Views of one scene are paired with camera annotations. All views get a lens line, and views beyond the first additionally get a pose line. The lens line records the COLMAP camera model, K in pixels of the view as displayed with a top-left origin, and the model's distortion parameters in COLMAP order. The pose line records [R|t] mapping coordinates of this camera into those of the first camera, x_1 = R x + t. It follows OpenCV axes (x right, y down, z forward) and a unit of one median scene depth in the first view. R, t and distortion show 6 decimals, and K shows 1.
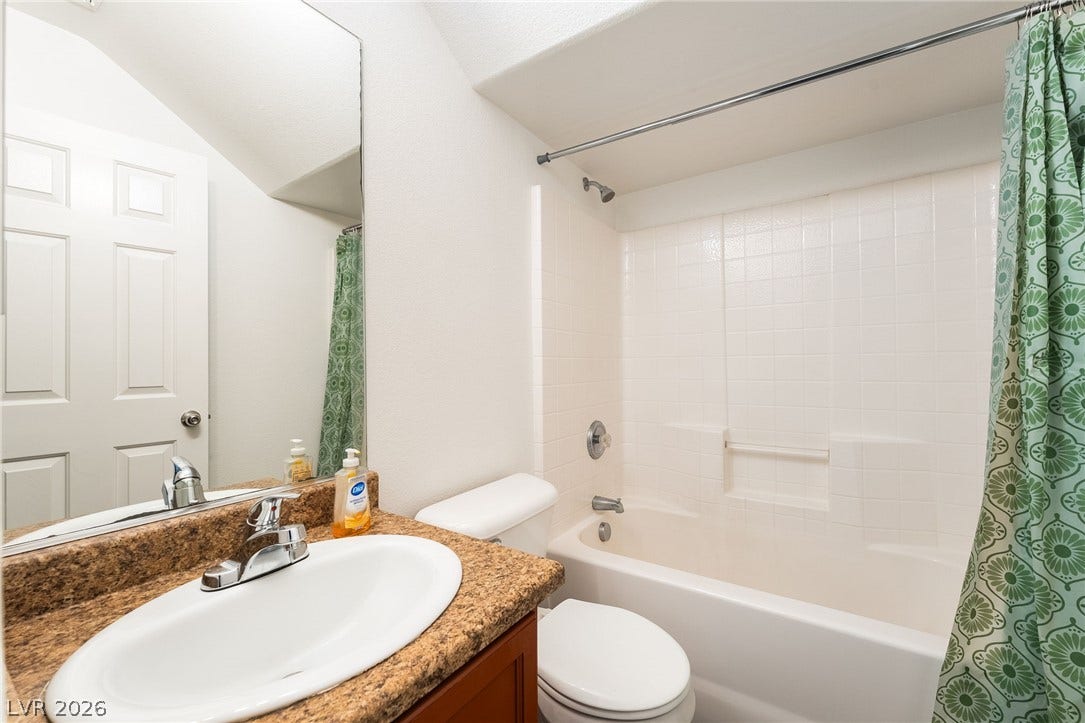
lens RADIAL K [[438.1, 0, 541.5], [0, 438.1, 359.8], [0, 0, 1]] dist [0.002590, 0.000131]
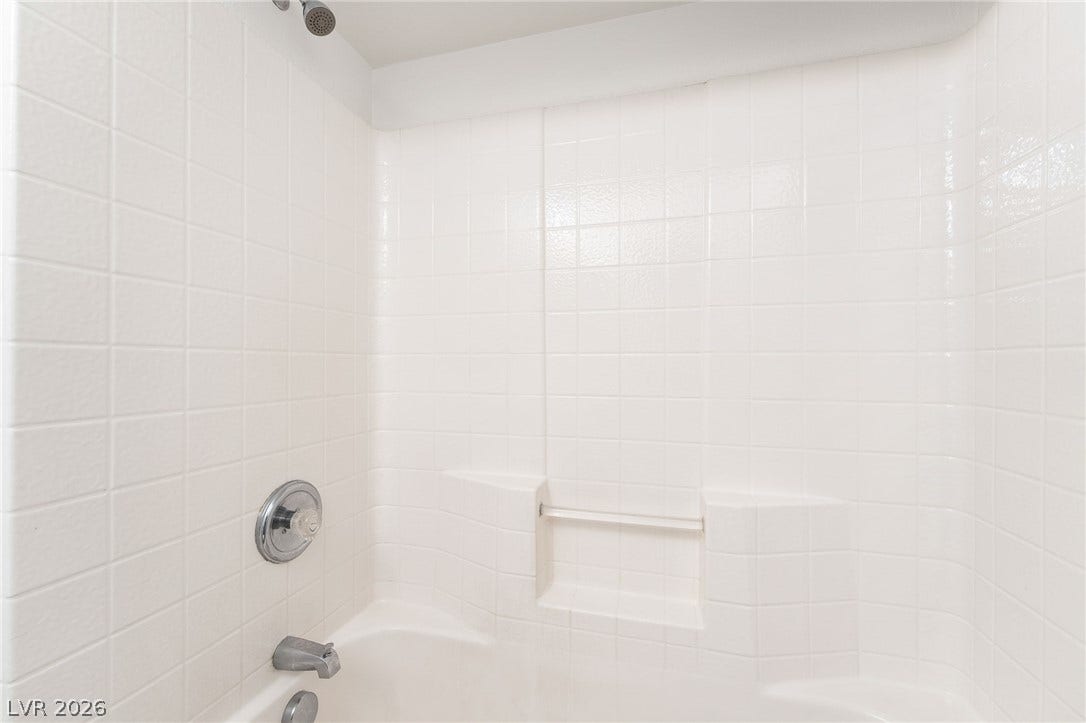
lens RADIAL K [[442.5, 0, 544.6], [0, 442.5, 365.8], [0, 0, 1]] dist [-0.002605, -0.000431]
pose [[0.948409, 0.009526, 0.316908, 0.260926], [-0.014738, 0.999793, 0.014053, 0.001015], [-0.316708, -0.017999, 0.948352, 0.497674]]
